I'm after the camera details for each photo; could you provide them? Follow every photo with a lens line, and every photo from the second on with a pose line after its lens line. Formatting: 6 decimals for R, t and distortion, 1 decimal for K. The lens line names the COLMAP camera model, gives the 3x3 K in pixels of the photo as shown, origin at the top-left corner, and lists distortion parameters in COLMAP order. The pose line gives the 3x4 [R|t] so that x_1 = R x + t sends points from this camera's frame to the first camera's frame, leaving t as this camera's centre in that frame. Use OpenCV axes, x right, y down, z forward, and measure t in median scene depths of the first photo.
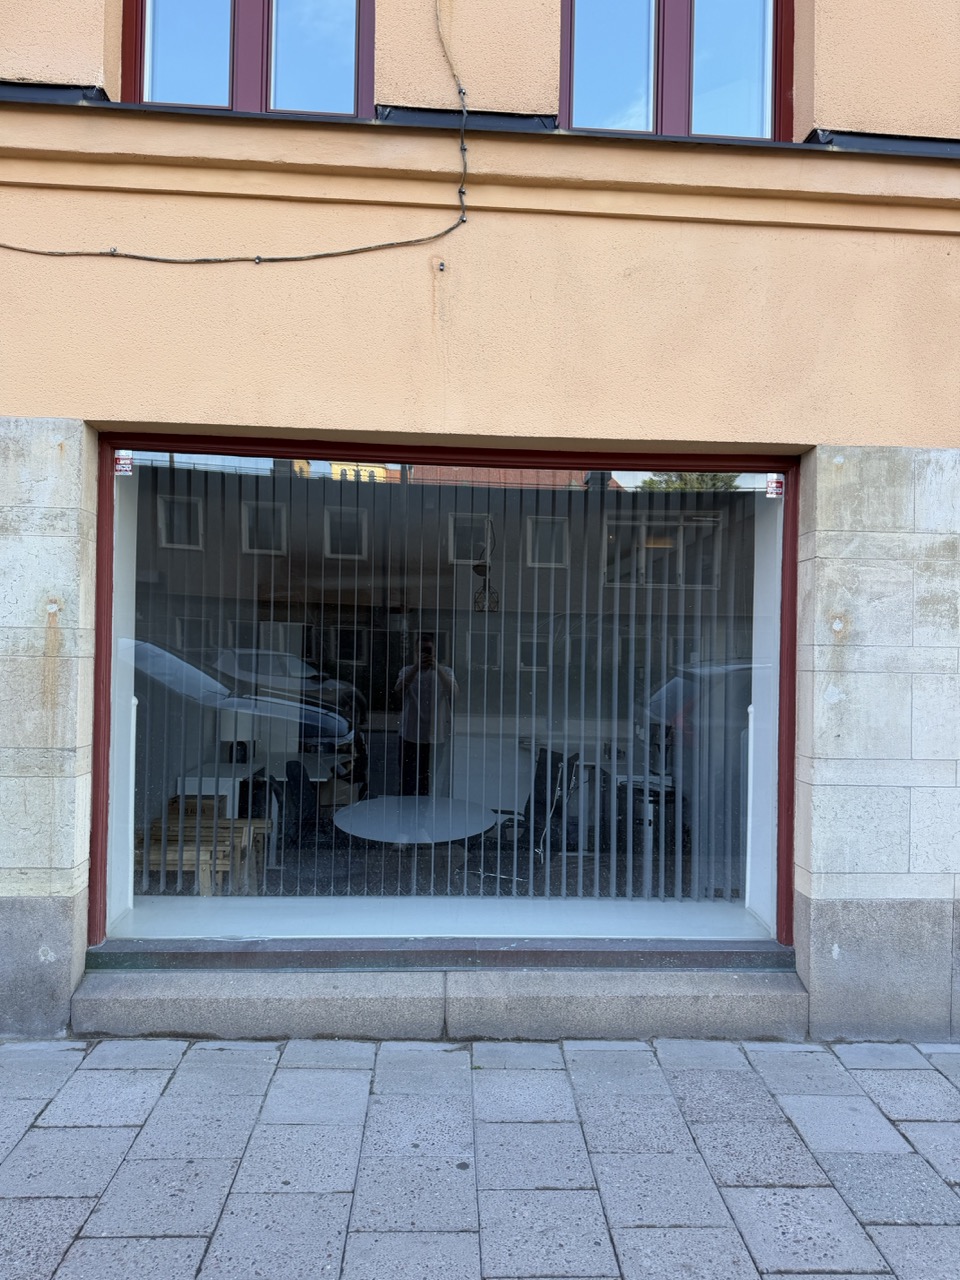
lens RADIAL K [[902.5, 0, 477.2], [0, 902.5, 640.4], [0, 0, 1]] dist [-0.003879, -0.013062]
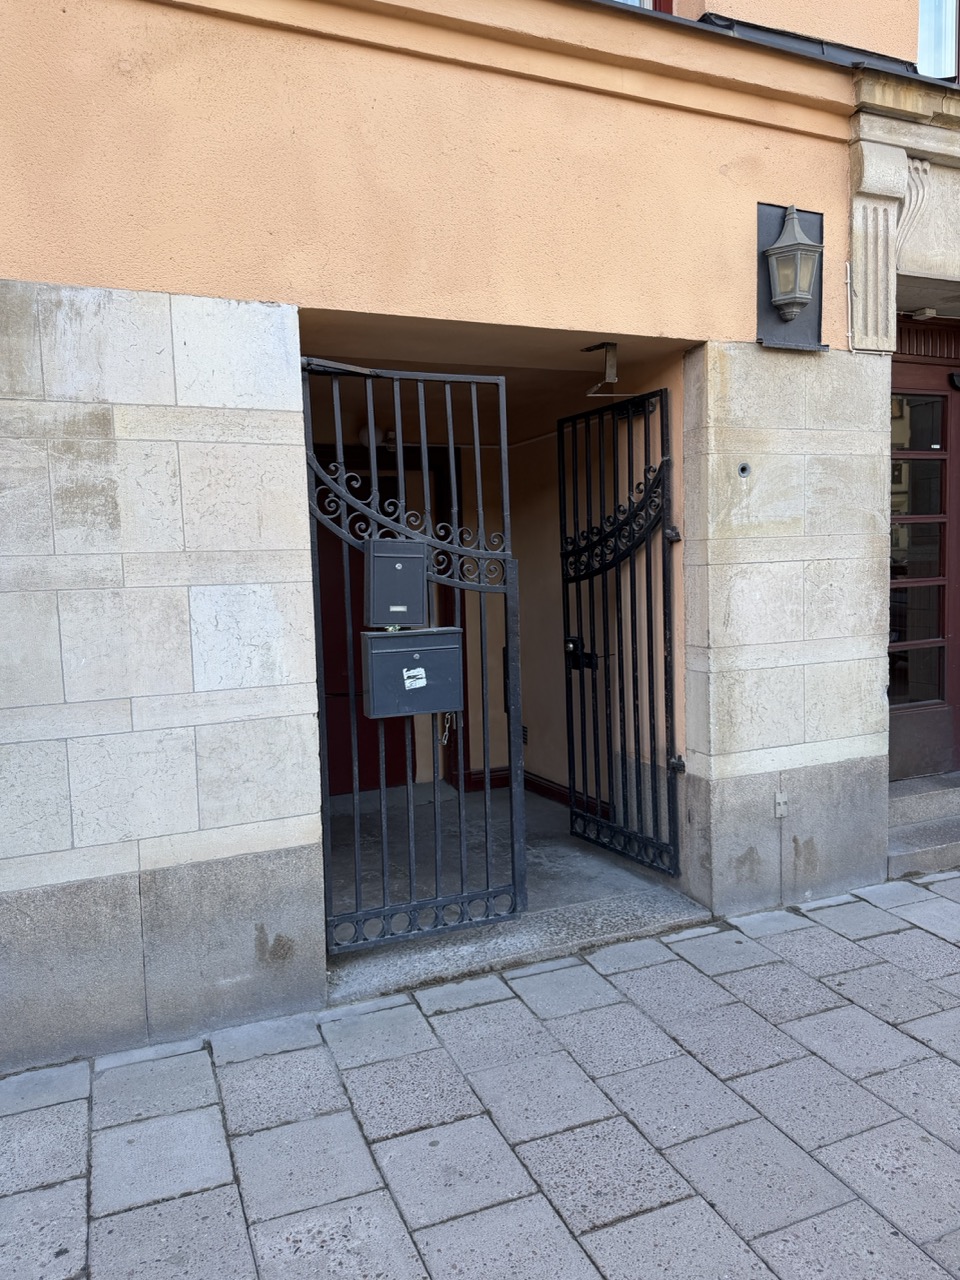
lens RADIAL K [[902.5, 0, 480.0], [0, 902.5, 634.7], [0, 0, 1]] dist [-0.003879, -0.013062]
pose [[0.929274, -0.076533, 0.361377, 0.536516], [0.043858, 0.994241, 0.097783, 0.015247], [-0.366779, -0.075018, 0.927278, 0.167621]]
